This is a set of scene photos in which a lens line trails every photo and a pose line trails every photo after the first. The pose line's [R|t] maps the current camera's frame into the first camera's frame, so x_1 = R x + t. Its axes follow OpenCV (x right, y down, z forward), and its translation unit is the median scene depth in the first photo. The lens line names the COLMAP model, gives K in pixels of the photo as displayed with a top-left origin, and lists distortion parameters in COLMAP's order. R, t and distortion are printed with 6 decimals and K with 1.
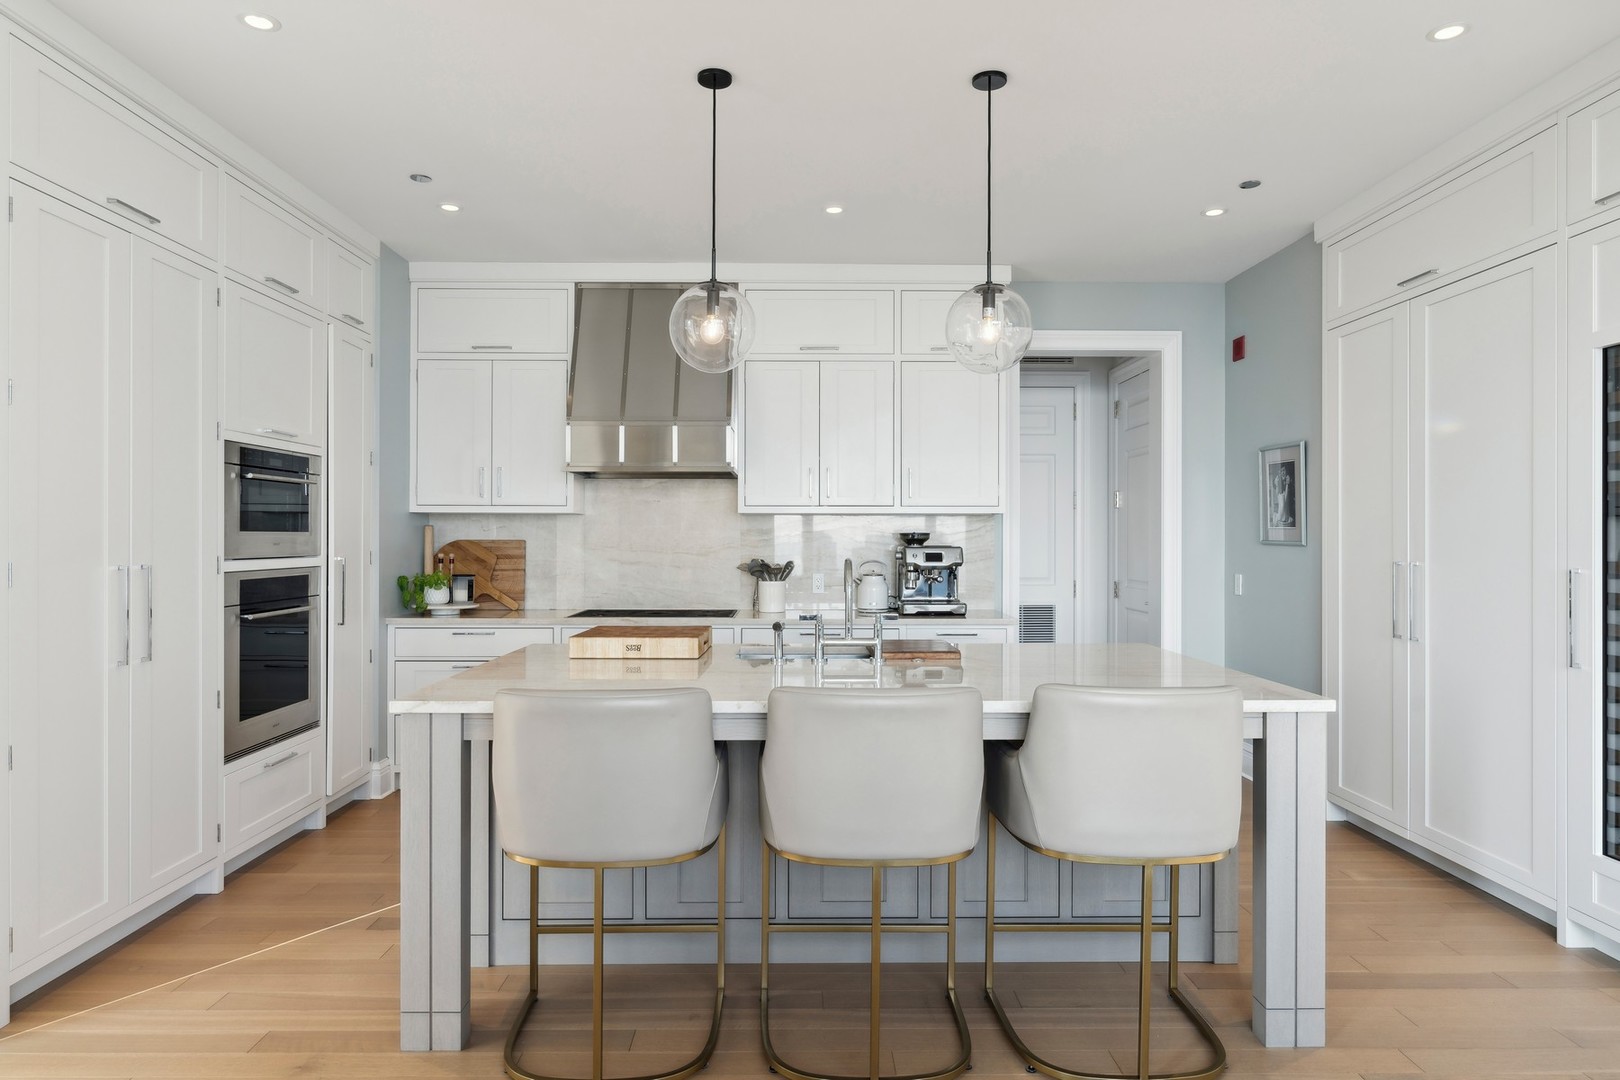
lens RADIAL K [[930.7, 0, 823.6], [0, 930.7, 544.0], [0, 0, 1]] dist [-0.018493, 0.000339]
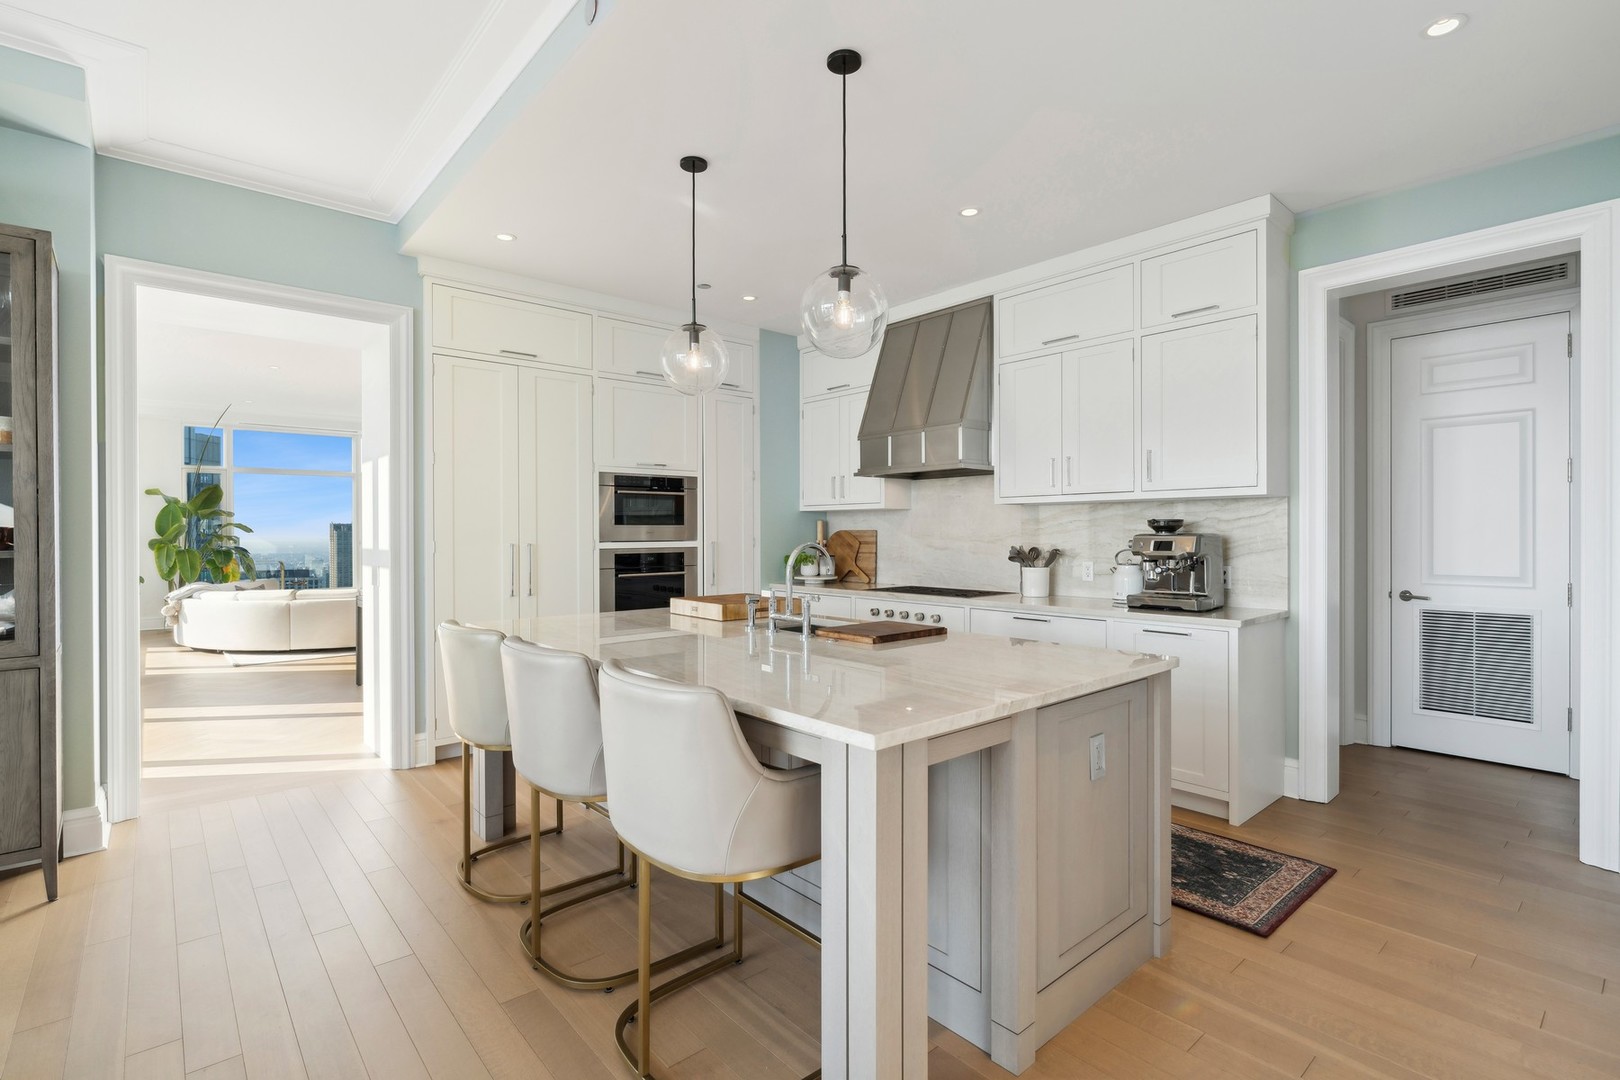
lens RADIAL K [[762.4, 0, 827.4], [0, 762.4, 535.0], [0, 0, 1]] dist [0.001580, -0.003666]
pose [[0.646357, -0.001059, -0.763034, 0.520046], [0.000342, 0.999999, -0.001098, 0.004416], [0.763035, 0.000448, 0.646357, 0.296741]]
